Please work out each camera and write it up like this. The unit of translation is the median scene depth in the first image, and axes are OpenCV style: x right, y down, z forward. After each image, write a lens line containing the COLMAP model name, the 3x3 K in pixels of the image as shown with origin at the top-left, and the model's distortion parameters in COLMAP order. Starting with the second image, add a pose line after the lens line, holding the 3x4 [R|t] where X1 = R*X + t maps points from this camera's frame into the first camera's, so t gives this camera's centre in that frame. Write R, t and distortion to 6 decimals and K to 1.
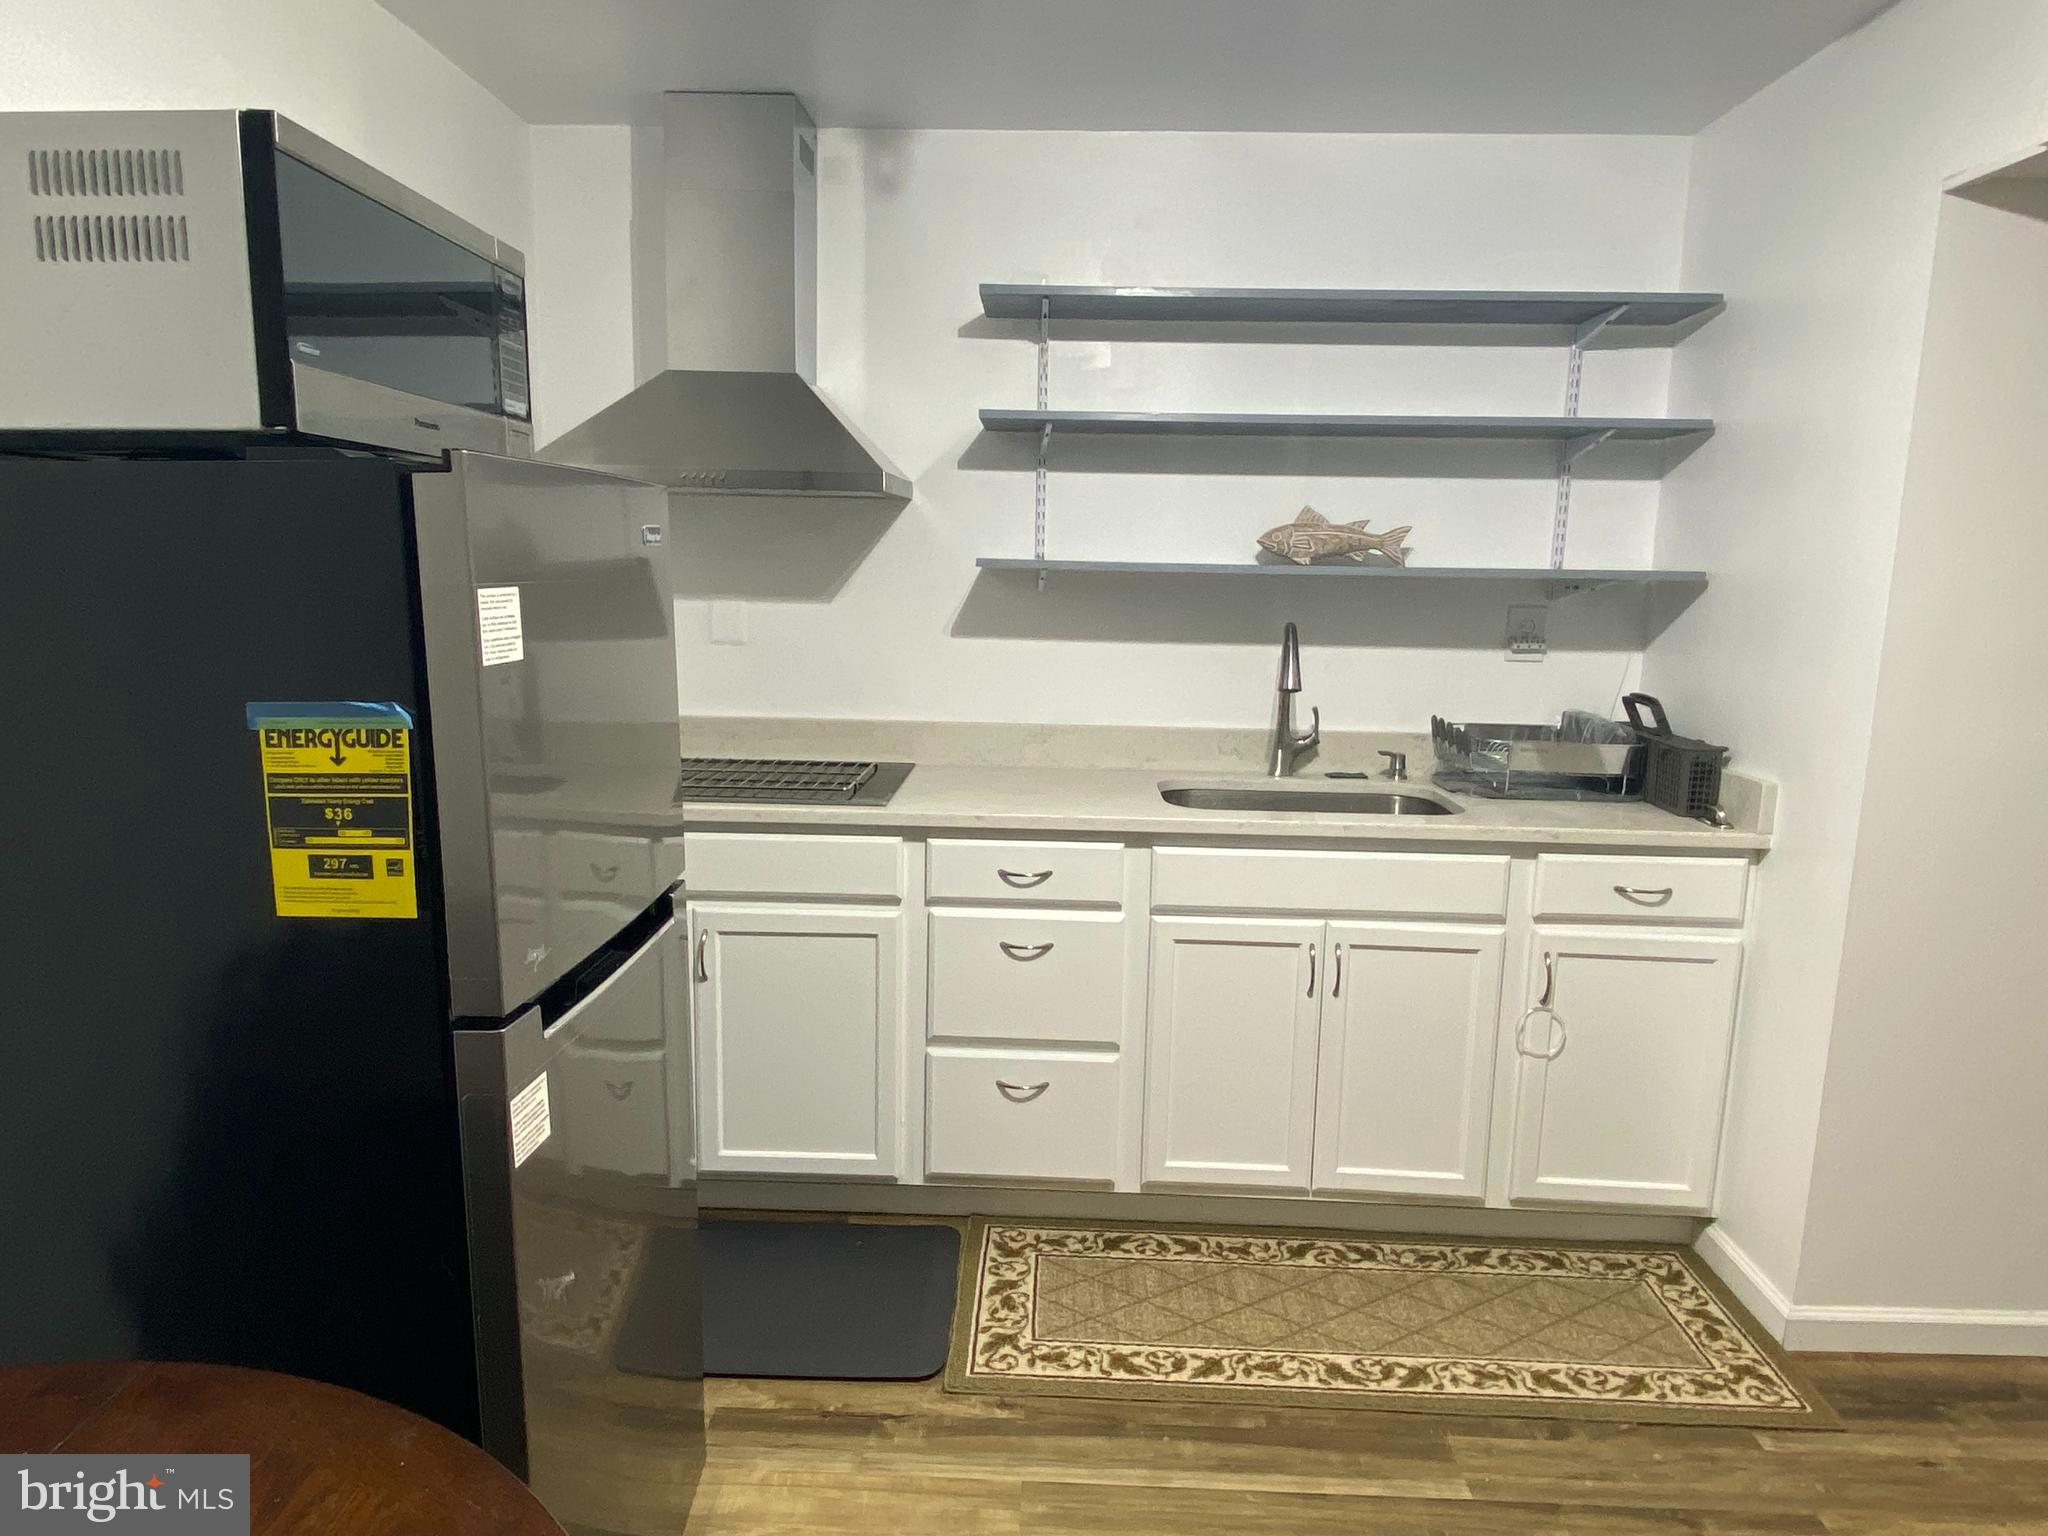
lens RADIAL K [[1293.5, 0, 1017.8], [0, 1293.5, 770.0], [0, 0, 1]] dist [0.077216, -0.098026]
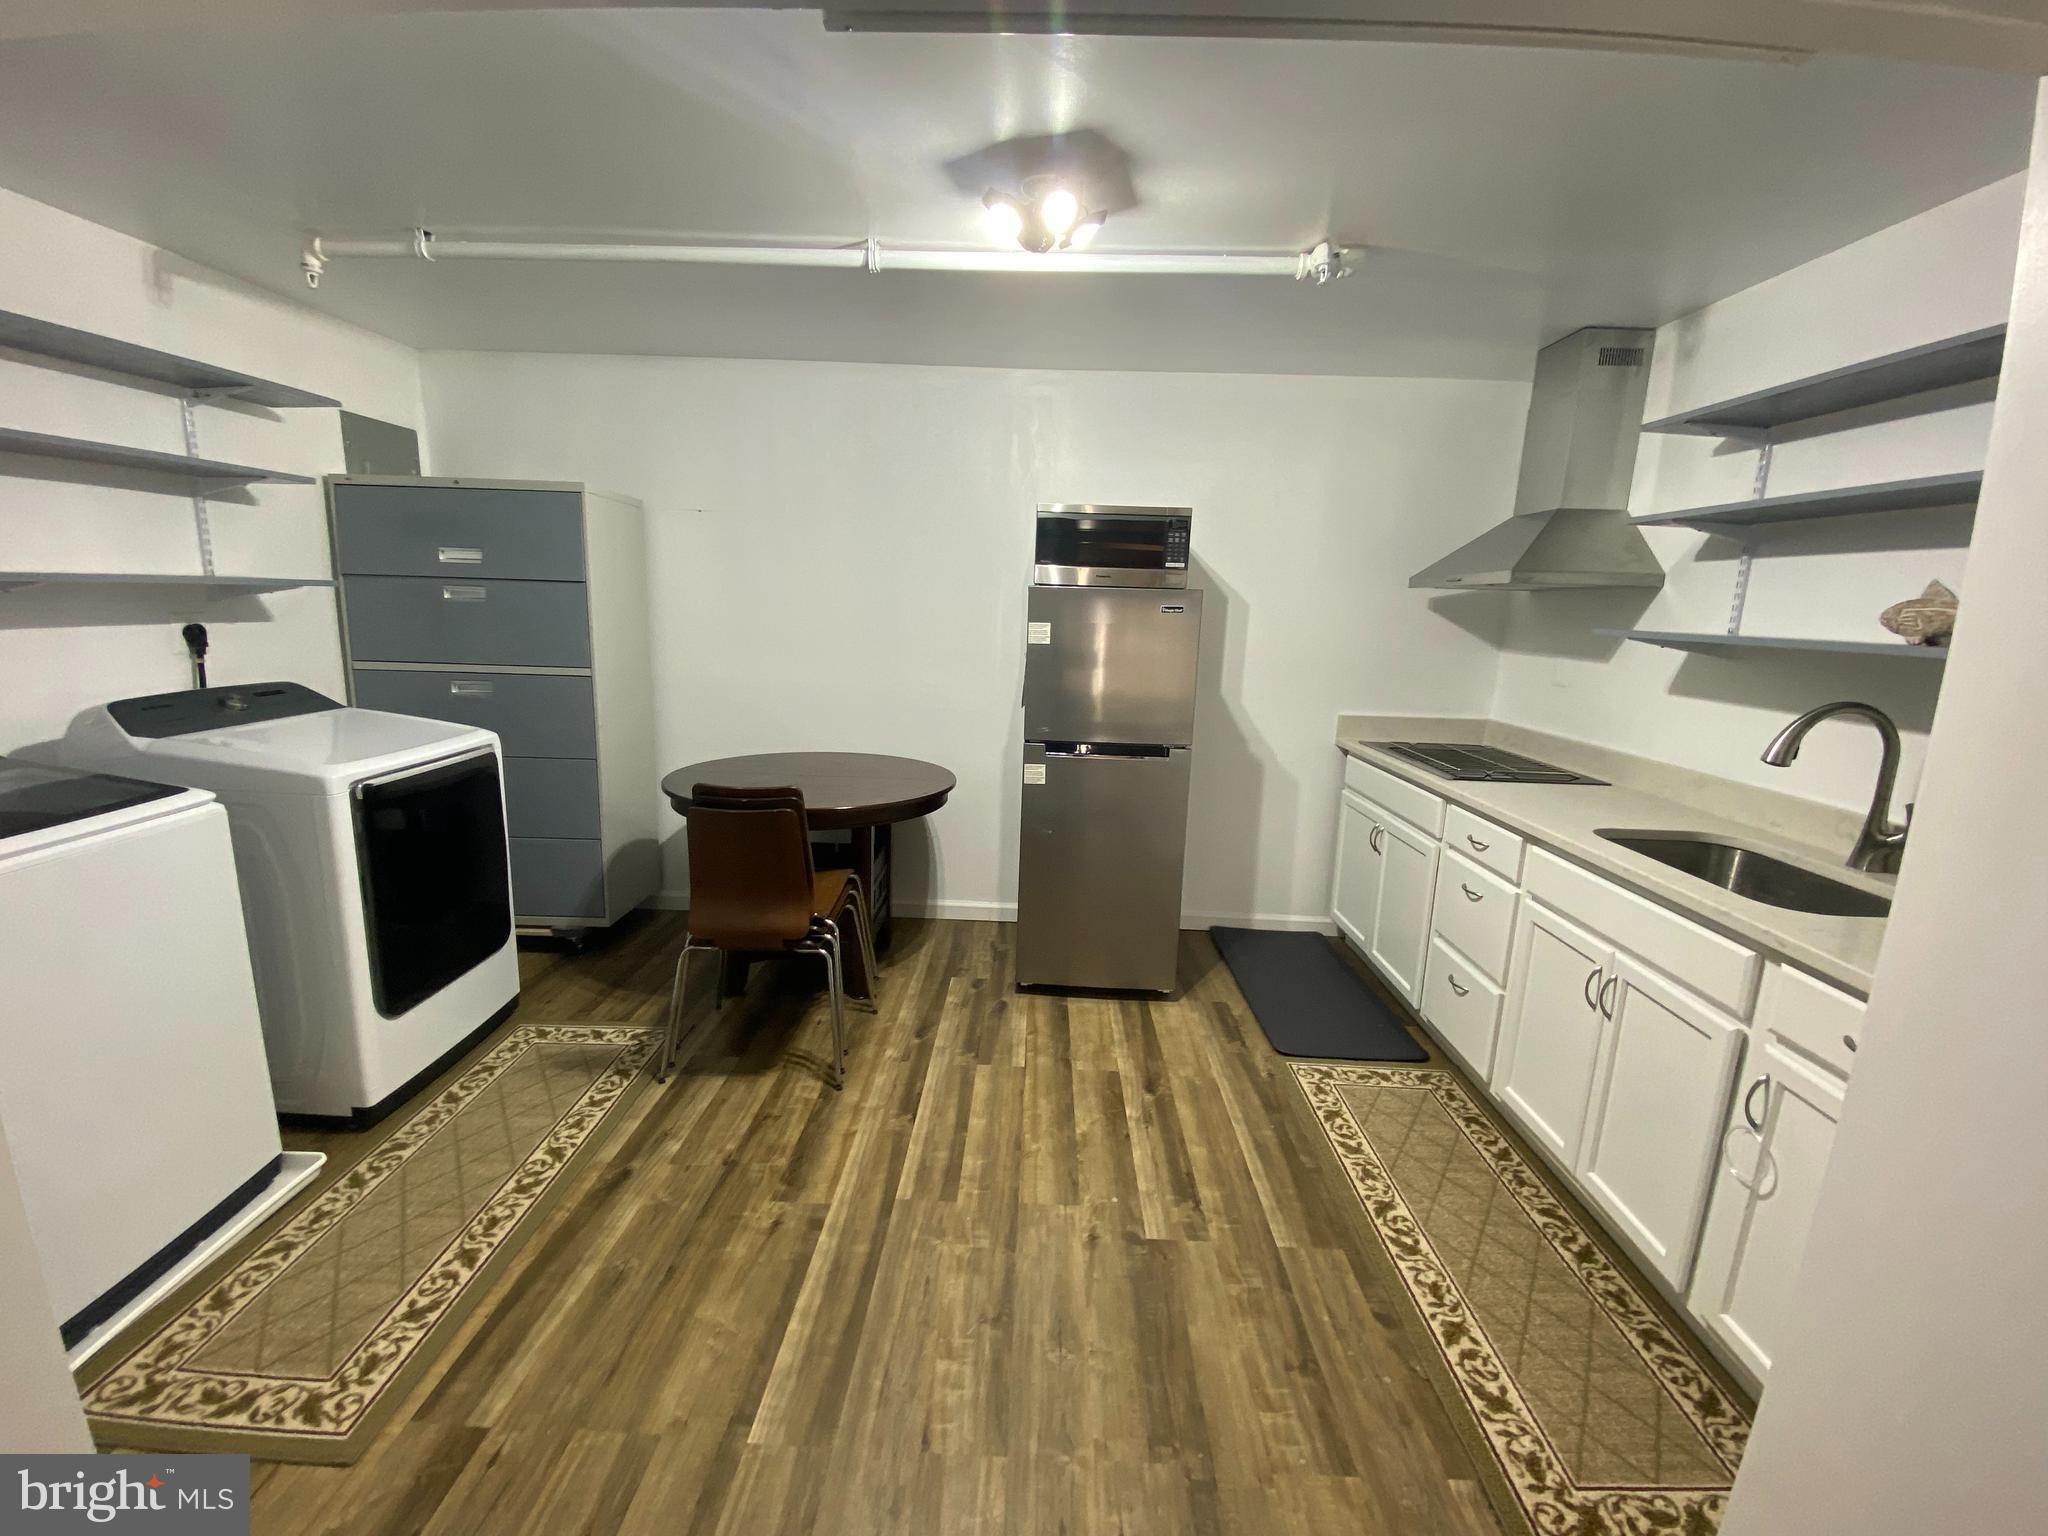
lens RADIAL K [[829.0, 0, 1017.6], [0, 829.0, 762.3], [0, 0, 1]] dist [0.001313, -0.016459]
pose [[0.003754, 0.165775, -0.986156, 0.948754], [-0.194170, 0.967515, 0.161902, -0.057553], [0.980961, 0.190874, 0.035821, 0.458955]]
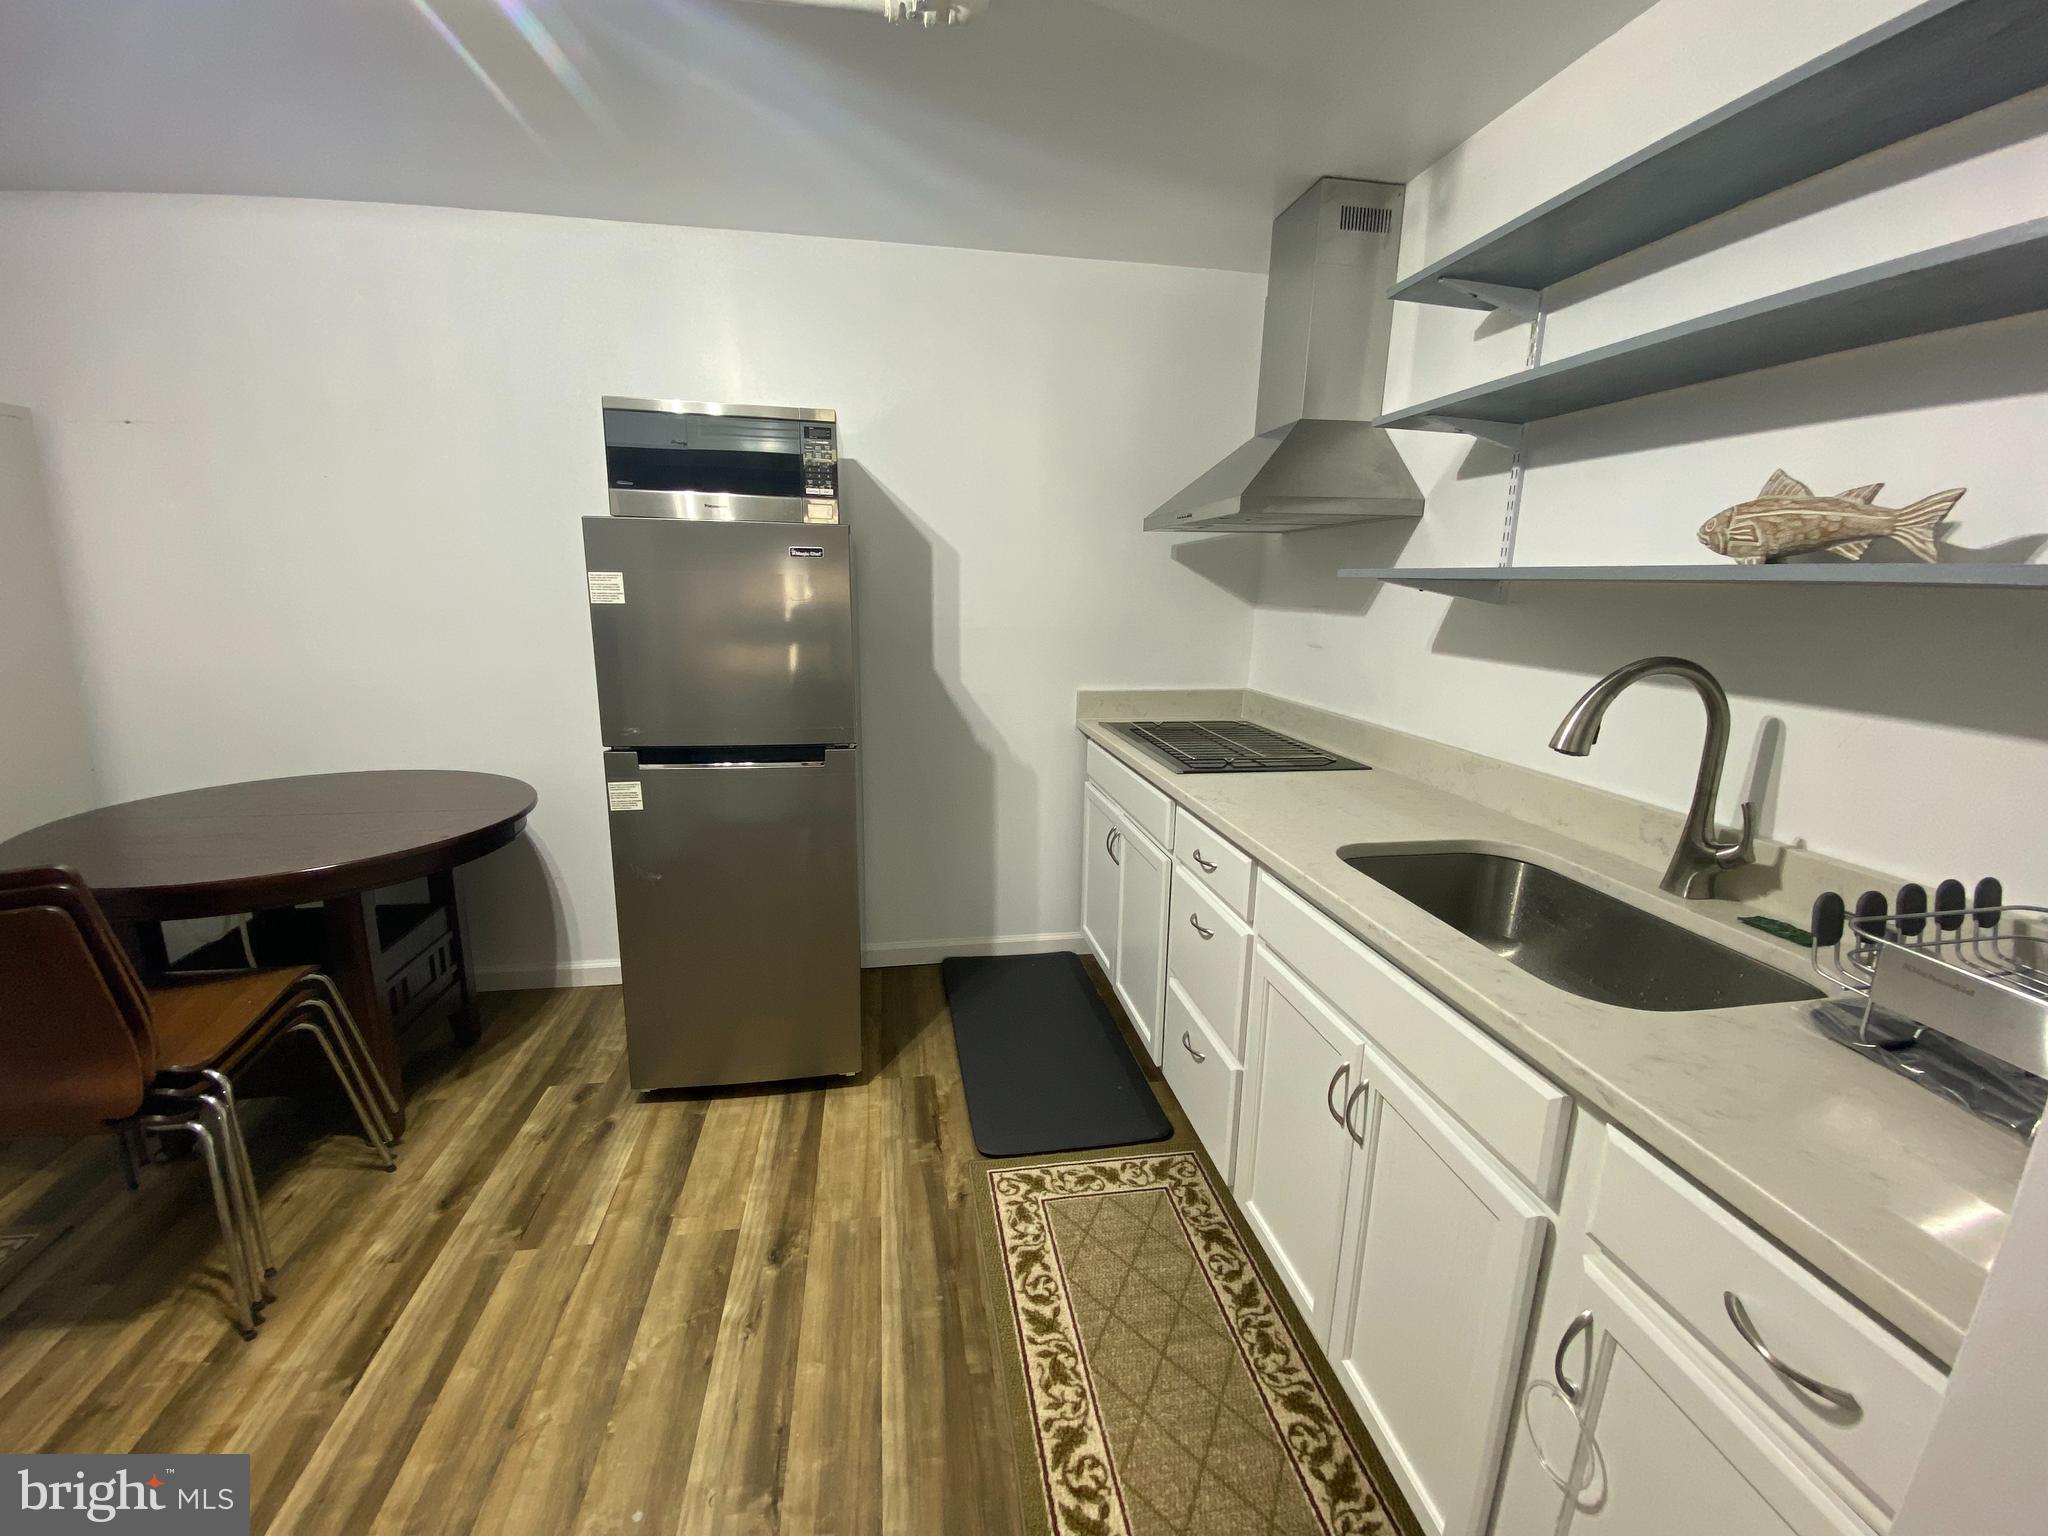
lens RADIAL K [[826.7, 0, 1026.7], [0, 826.7, 763.8], [0, 0, 1]] dist [0.009622, -0.021491]
pose [[0.205257, 0.193152, -0.959459, 0.649015], [-0.172258, 0.972158, 0.158858, -0.084297], [0.963430, 0.132668, 0.232814, 0.712608]]
